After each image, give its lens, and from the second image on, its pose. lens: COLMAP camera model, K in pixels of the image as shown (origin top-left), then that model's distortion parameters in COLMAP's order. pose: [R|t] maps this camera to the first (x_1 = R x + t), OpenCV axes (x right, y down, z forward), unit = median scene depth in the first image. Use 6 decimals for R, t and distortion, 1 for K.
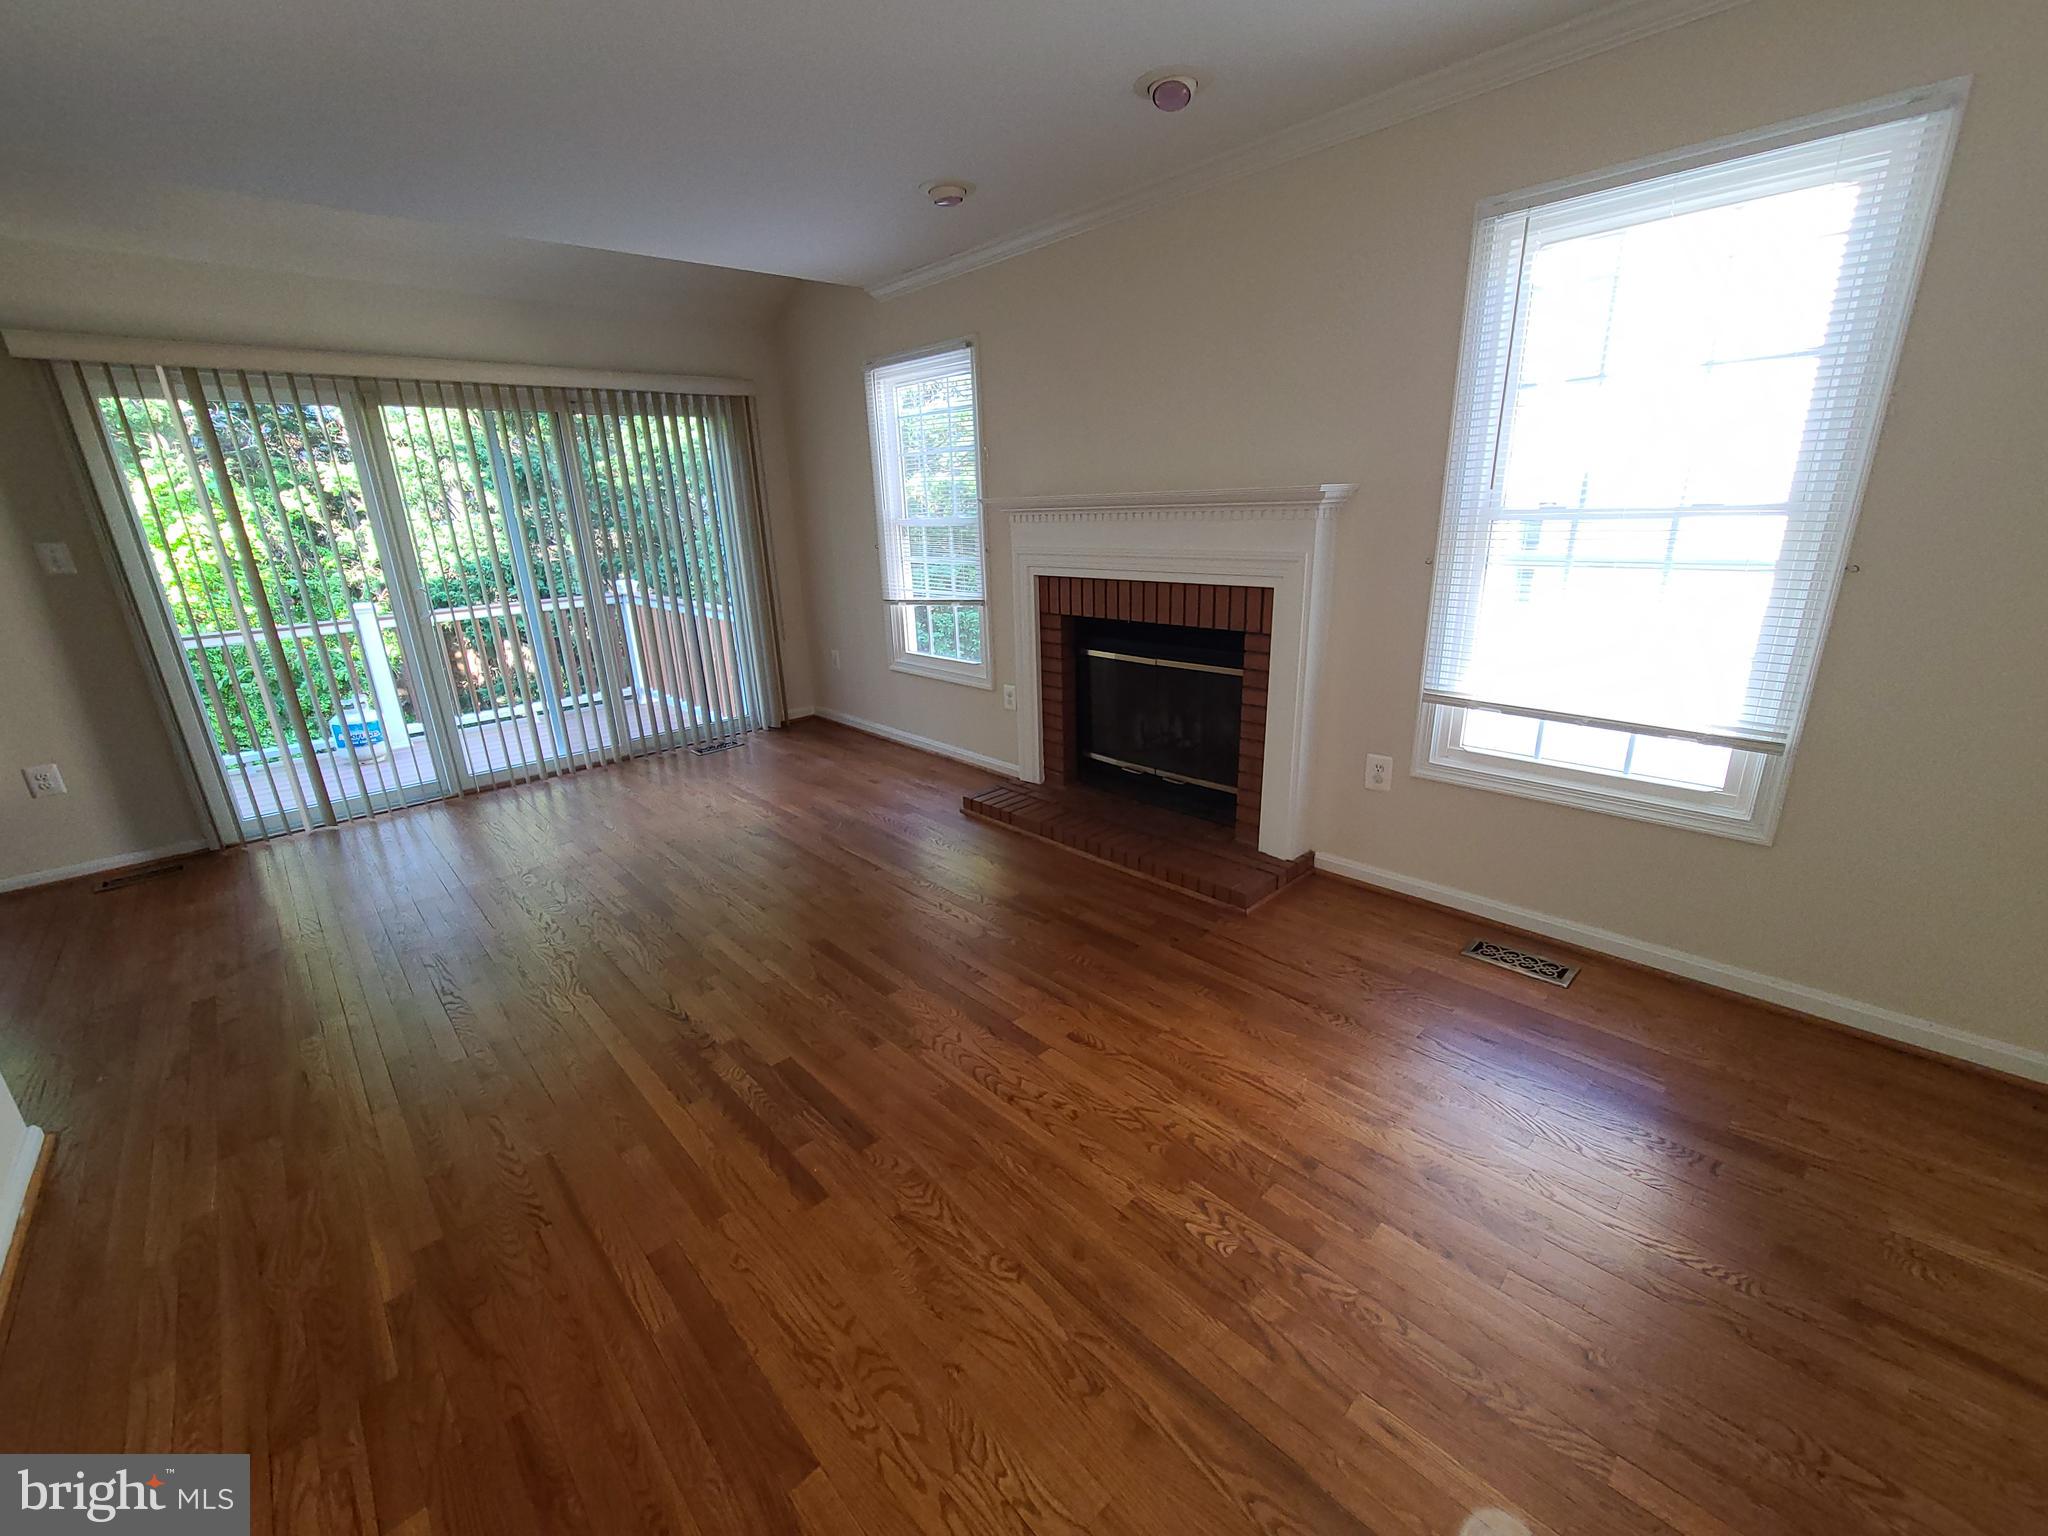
lens RADIAL K [[836.3, 0, 1013.0], [0, 836.3, 770.5], [0, 0, 1]] dist [-0.002555, 0.000385]
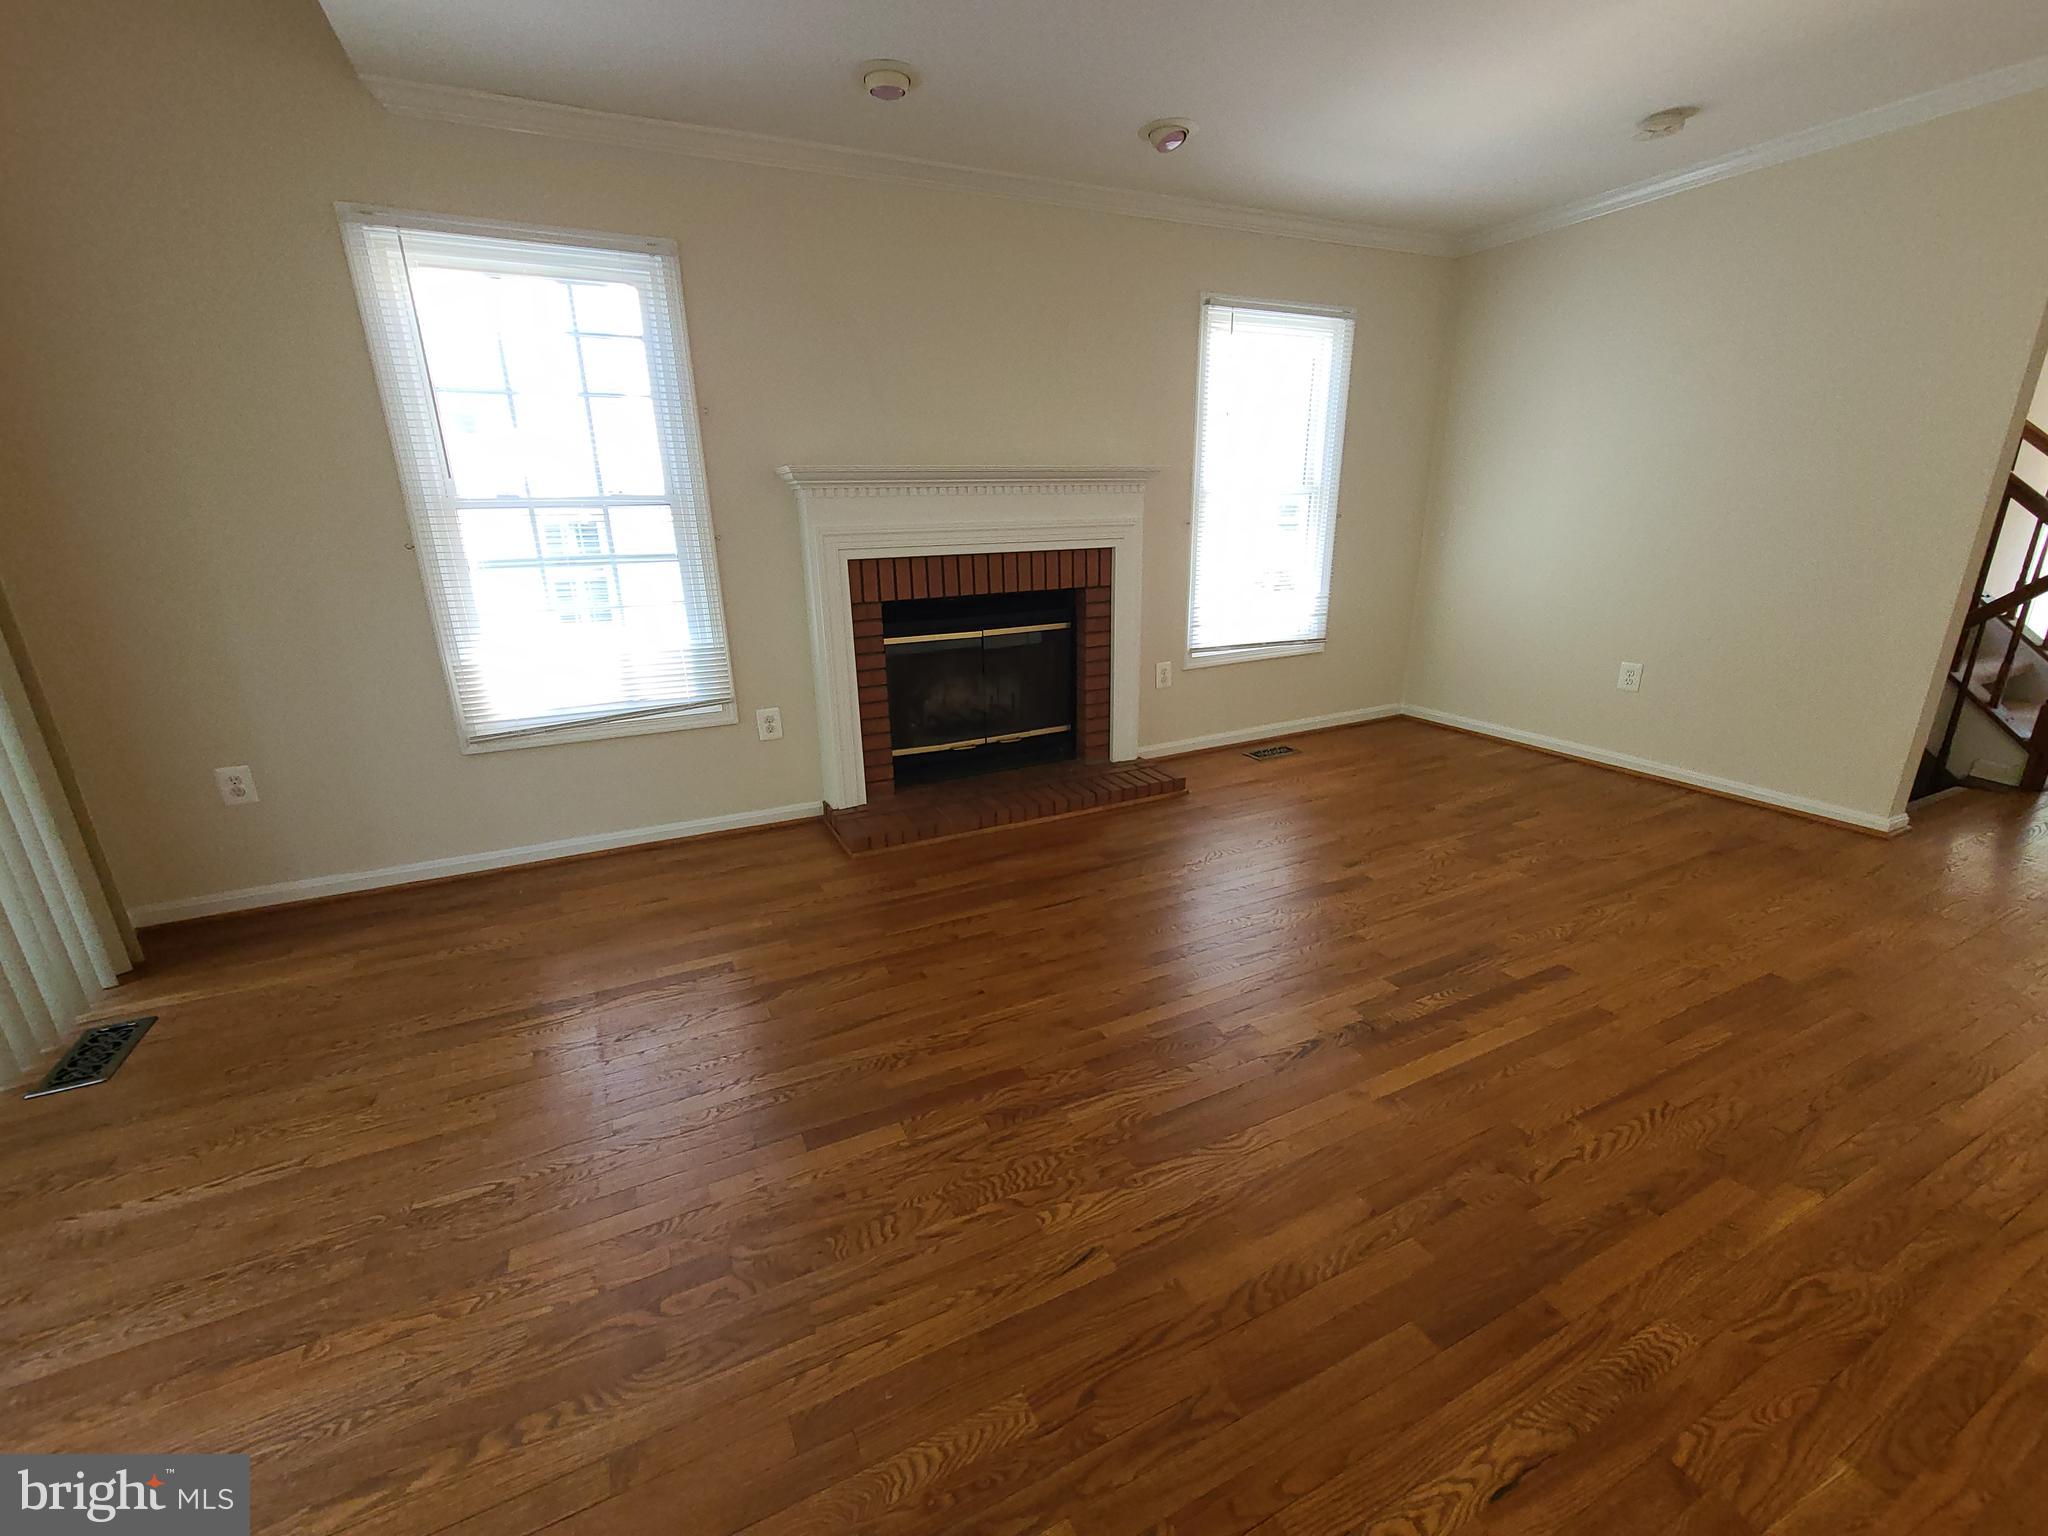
lens RADIAL K [[836.3, 0, 1015.8], [0, 836.3, 770.1], [0, 0, 1]] dist [-0.002555, 0.000385]
pose [[0.296000, -0.258014, 0.919681, -0.932712], [0.302802, 0.938514, 0.165841, -0.148633], [-0.905922, 0.229392, 0.355927, 0.720817]]
